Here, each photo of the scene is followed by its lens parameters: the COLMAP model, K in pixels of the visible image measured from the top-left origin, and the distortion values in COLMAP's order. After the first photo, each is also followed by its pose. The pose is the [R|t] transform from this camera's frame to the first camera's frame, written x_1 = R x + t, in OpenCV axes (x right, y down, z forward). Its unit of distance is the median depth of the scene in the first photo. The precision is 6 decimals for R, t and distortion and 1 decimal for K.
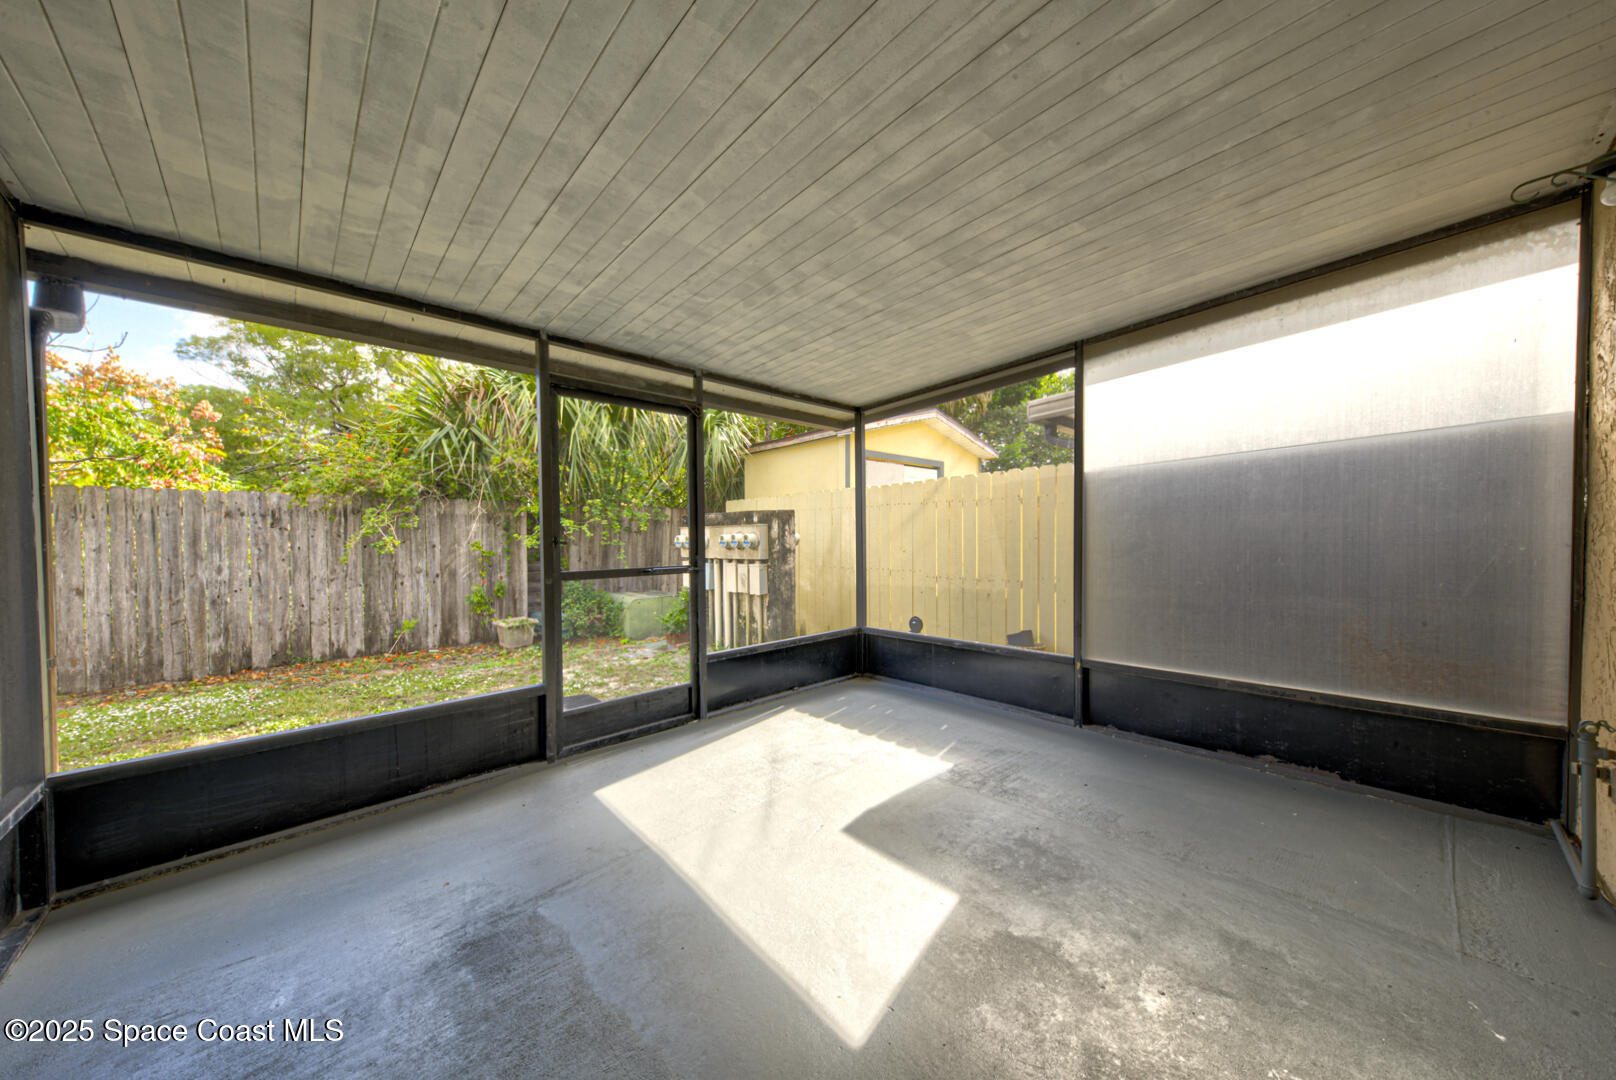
lens RADIAL K [[556.4, 0, 805.2], [0, 556.4, 553.7], [0, 0, 1]] dist [0.014660, -0.003415]
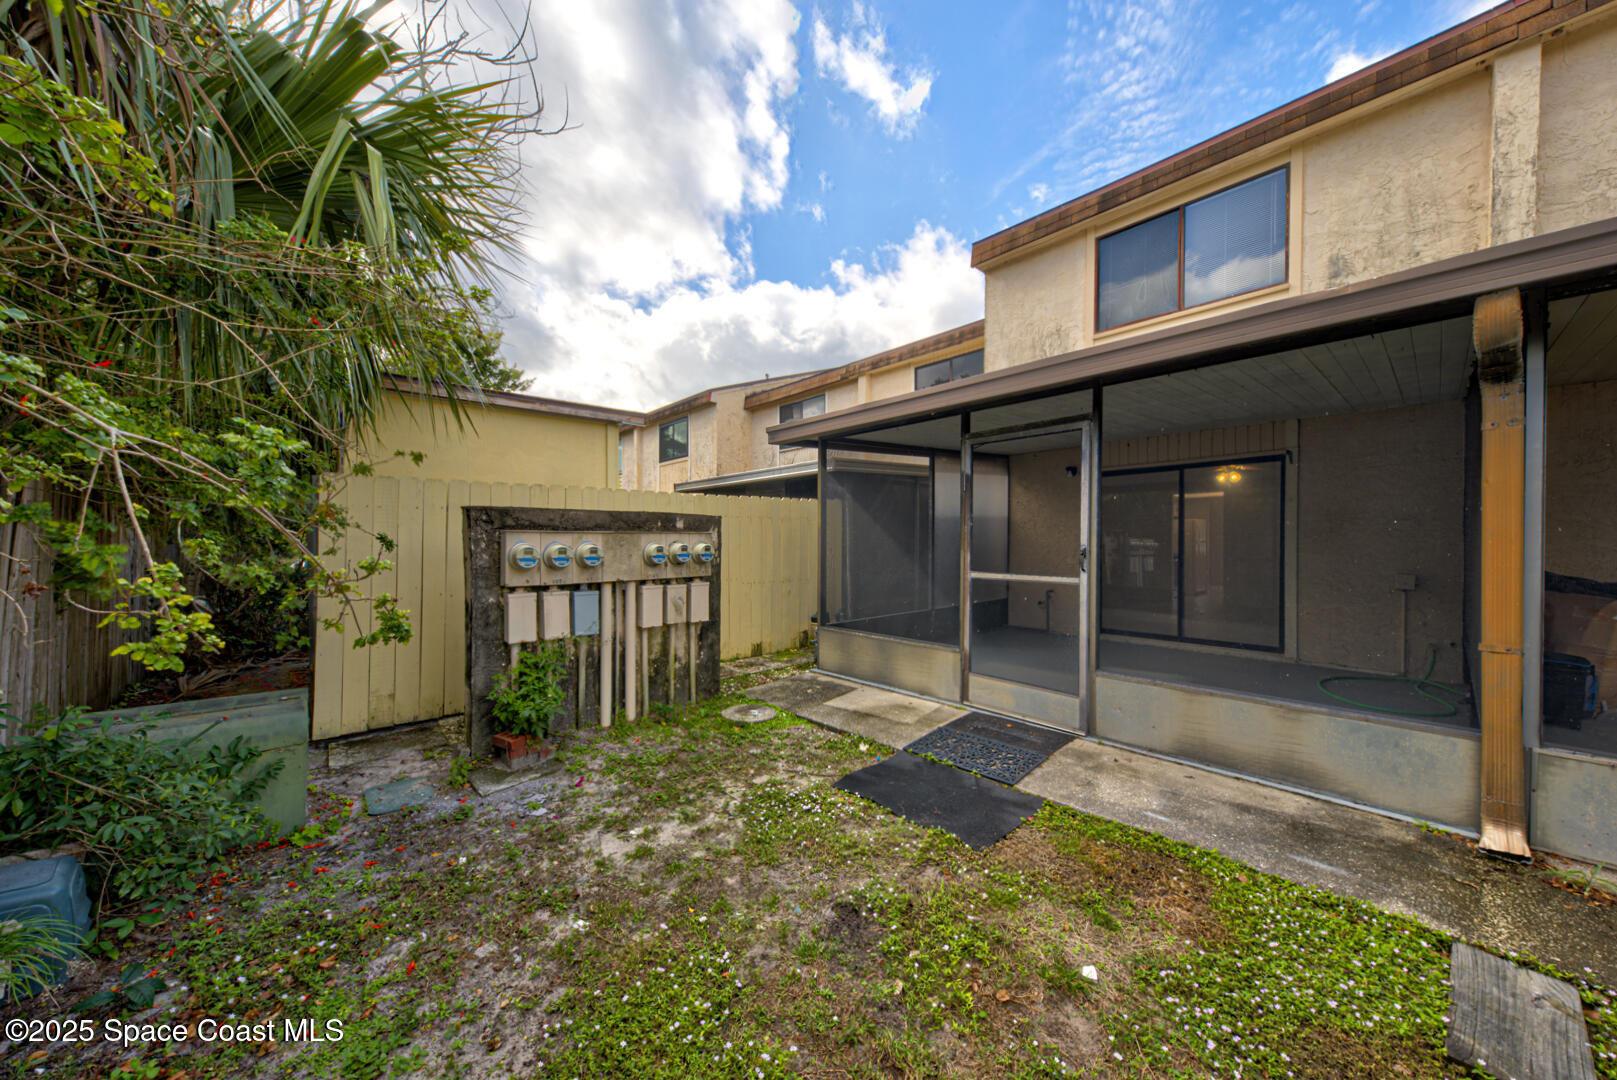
lens RADIAL K [[556.7, 0, 812.0], [0, 556.7, 542.4], [0, 0, 1]] dist [0.014660, -0.003415]
pose [[0.021314, 0.005809, 0.999756, -0.870797], [0.026371, 0.999632, -0.006371, -0.028970], [-0.999425, 0.026501, 0.021153, 0.816234]]
